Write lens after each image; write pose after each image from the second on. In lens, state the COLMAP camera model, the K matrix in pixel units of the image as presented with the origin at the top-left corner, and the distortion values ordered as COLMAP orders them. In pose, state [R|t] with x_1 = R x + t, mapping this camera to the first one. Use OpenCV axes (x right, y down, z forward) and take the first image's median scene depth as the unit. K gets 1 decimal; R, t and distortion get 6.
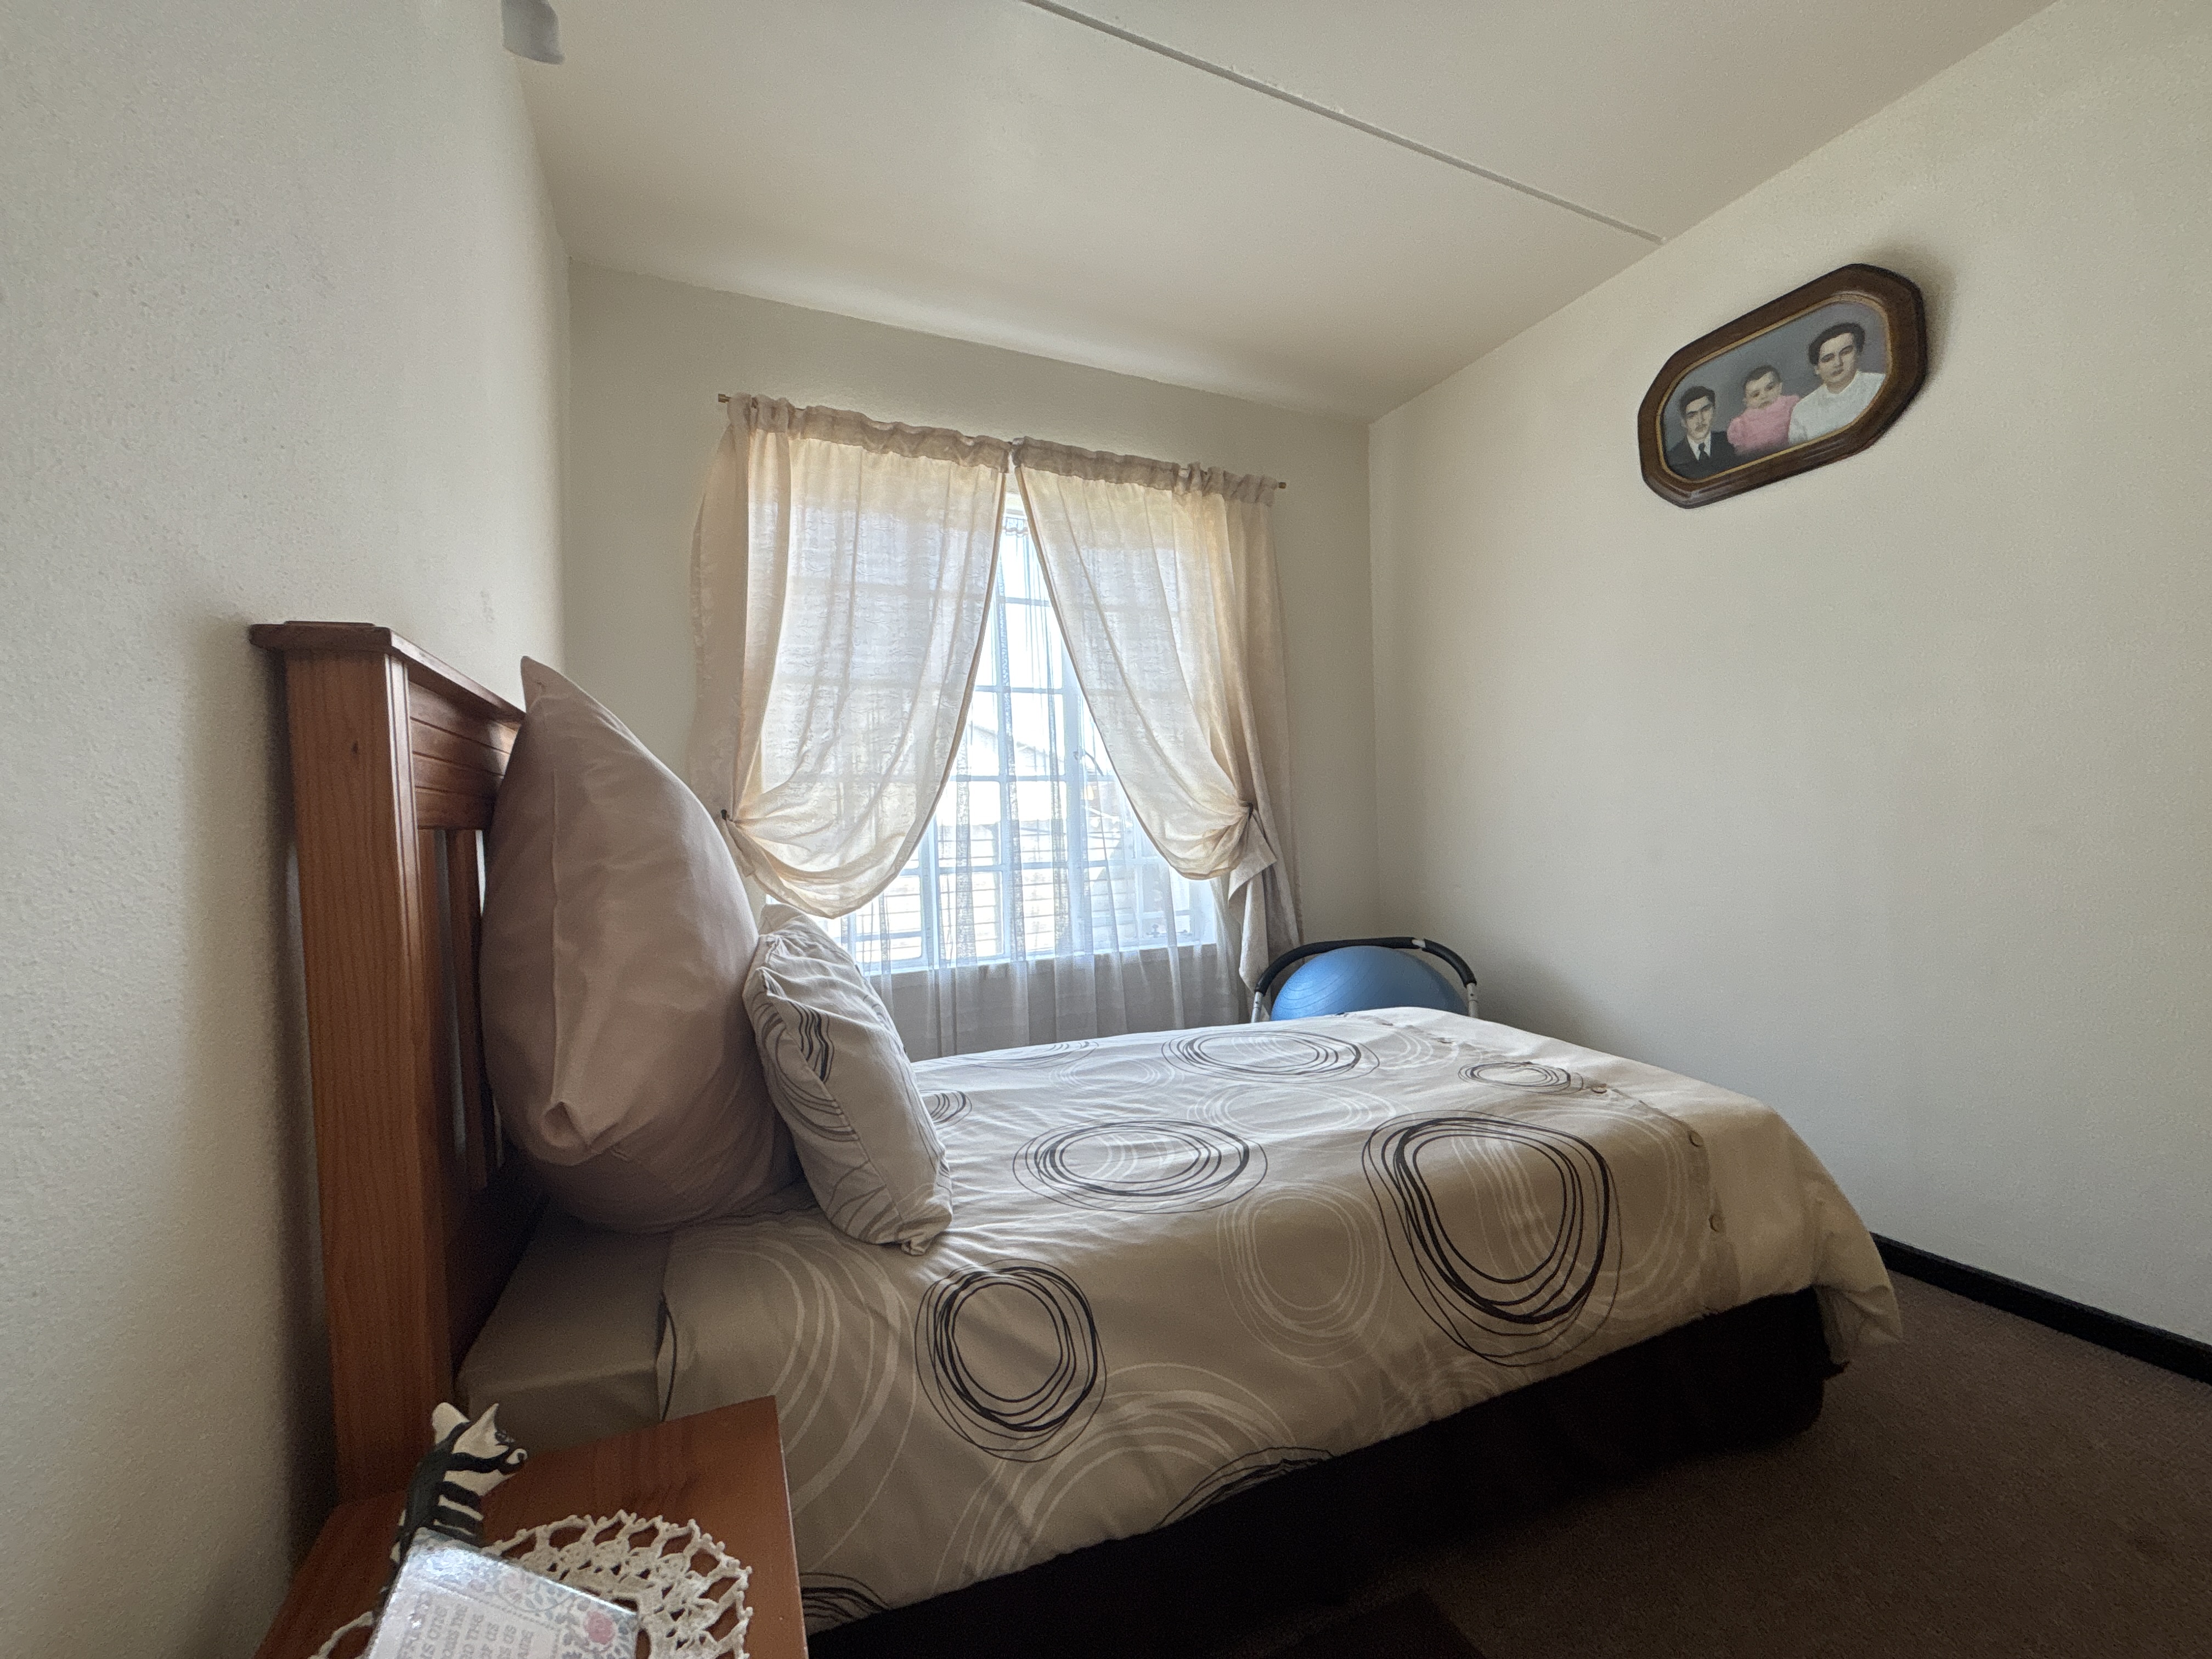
lens RADIAL K [[881.1, 0, 1108.8], [0, 881.1, 839.0], [0, 0, 1]] dist [0.000970, -0.002053]
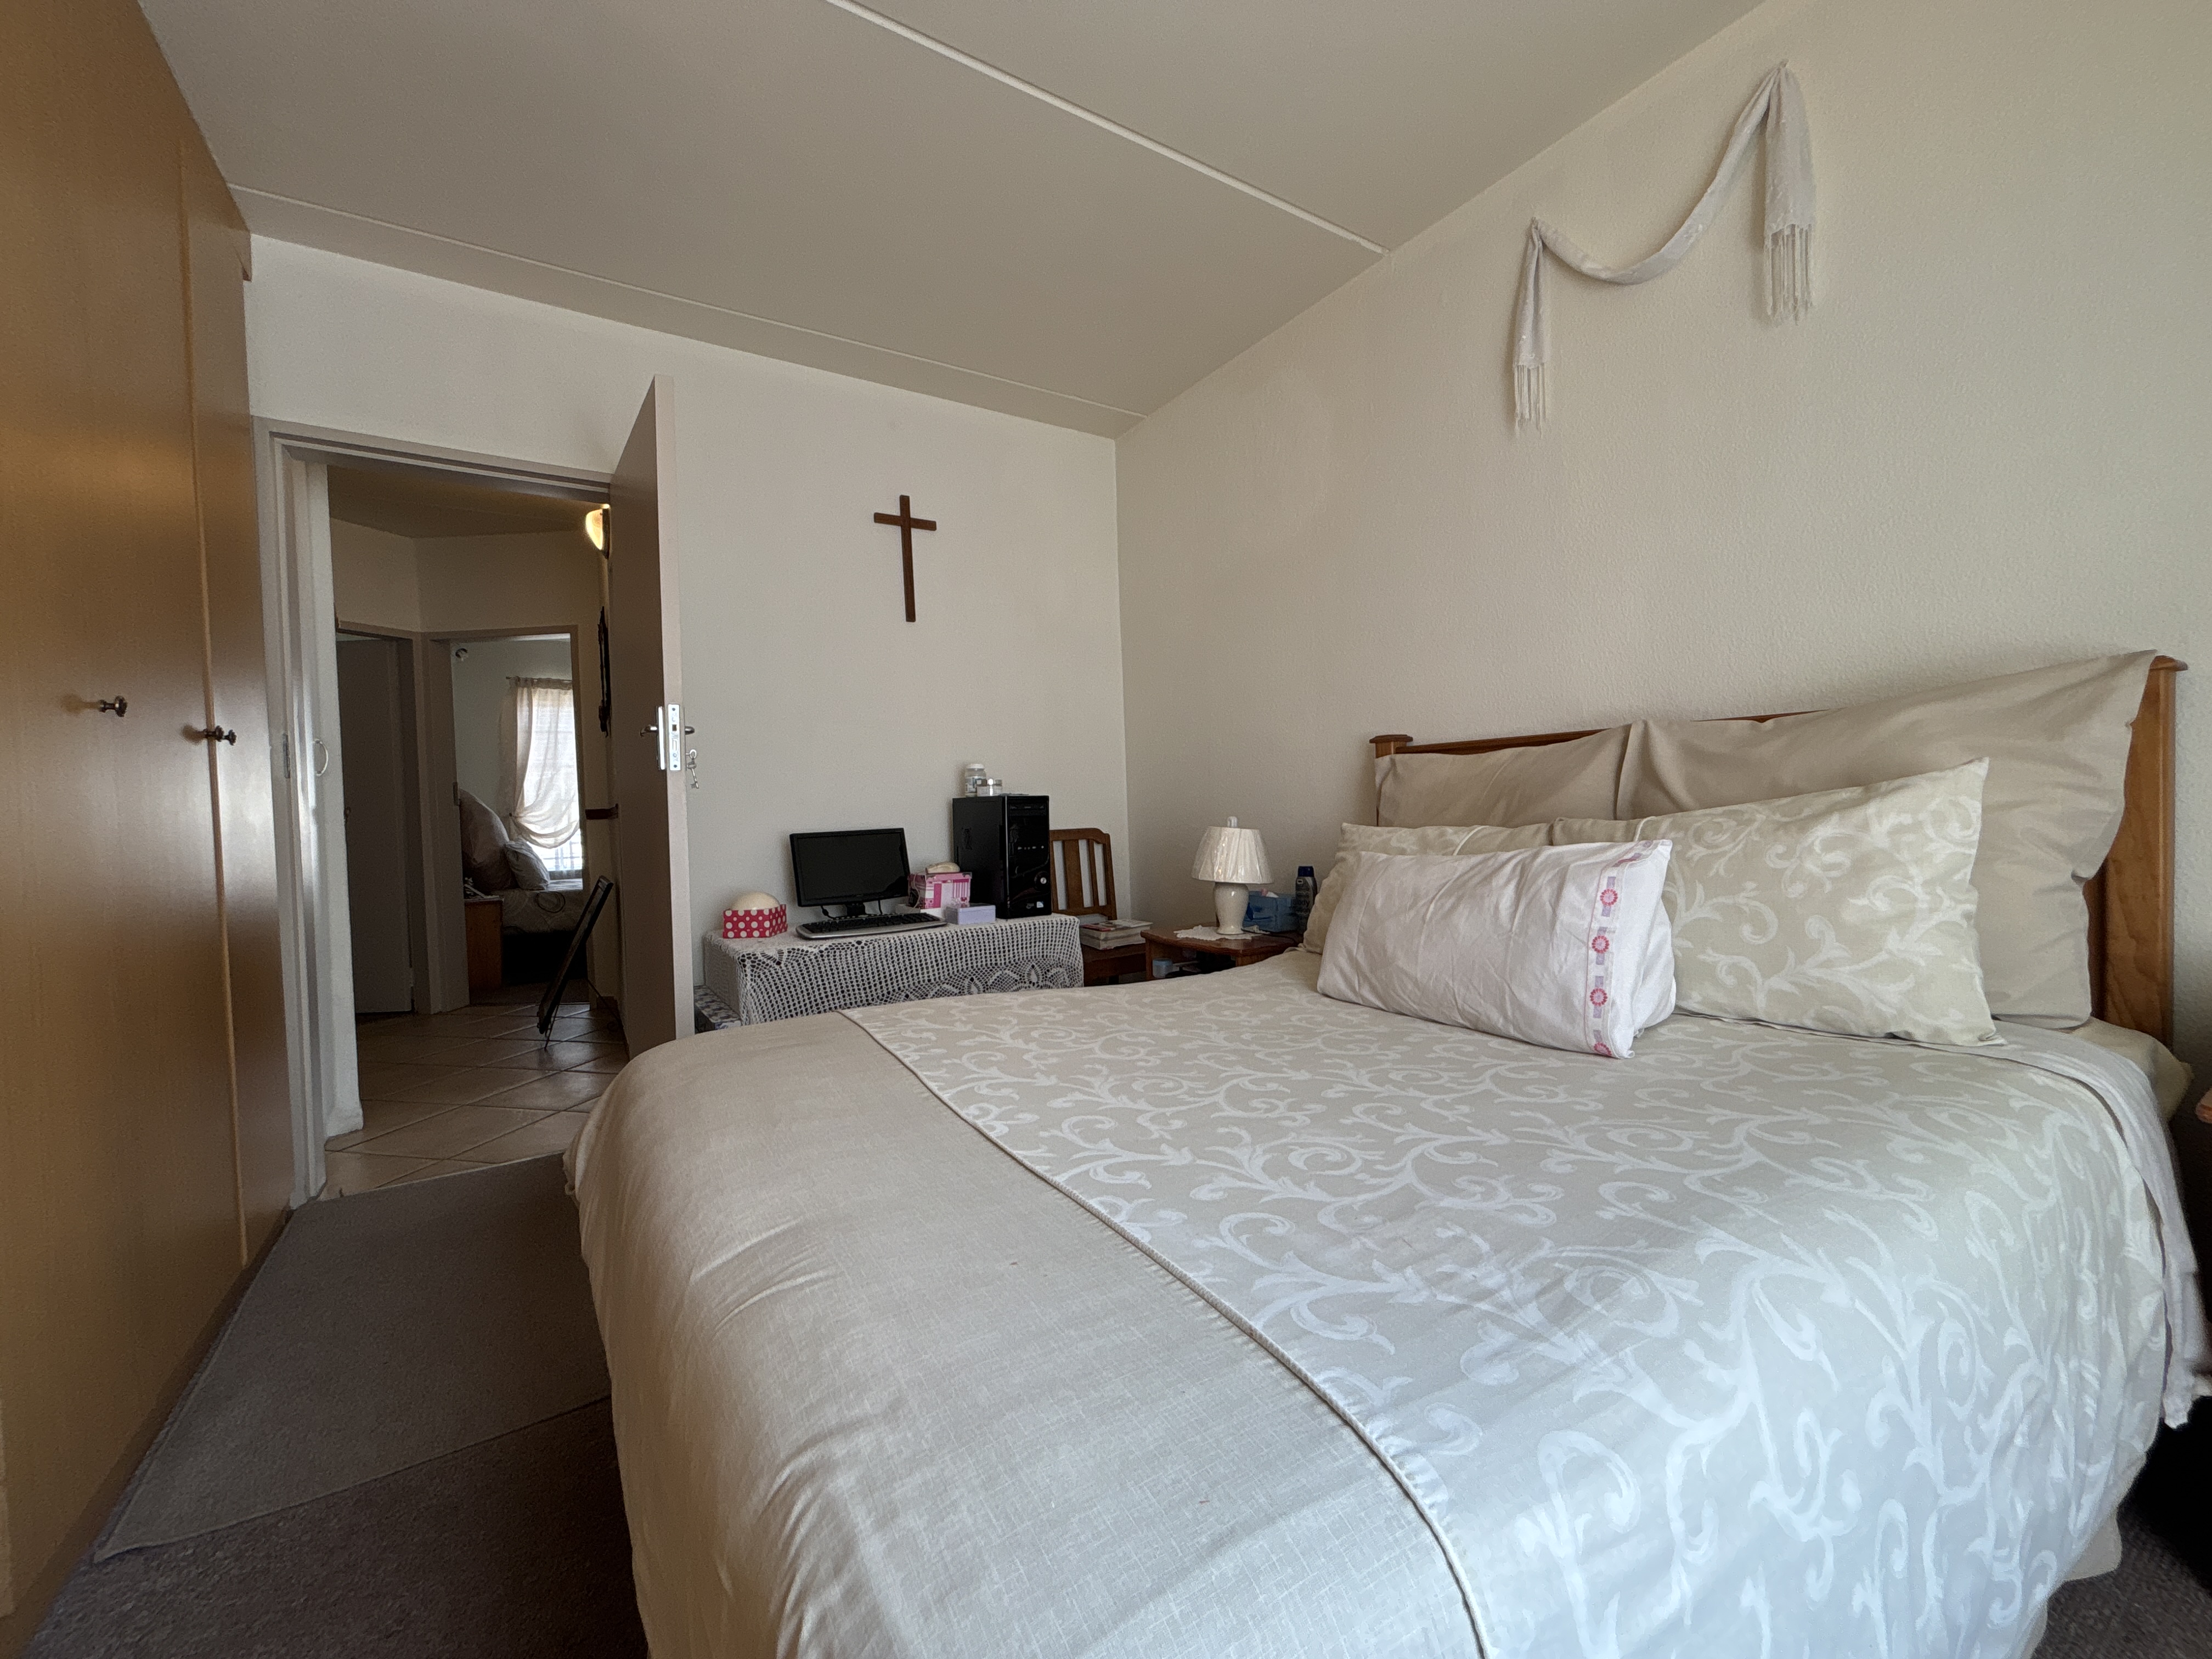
lens RADIAL K [[881.1, 0, 1097.5], [0, 881.1, 831.5], [0, 0, 1]] dist [0.000970, -0.002053]
pose [[0.990759, -0.004075, 0.135572, 1.103507], [0.002670, 0.999941, 0.010544, 0.003205], [-0.135607, -0.010084, 0.990711, -2.180731]]
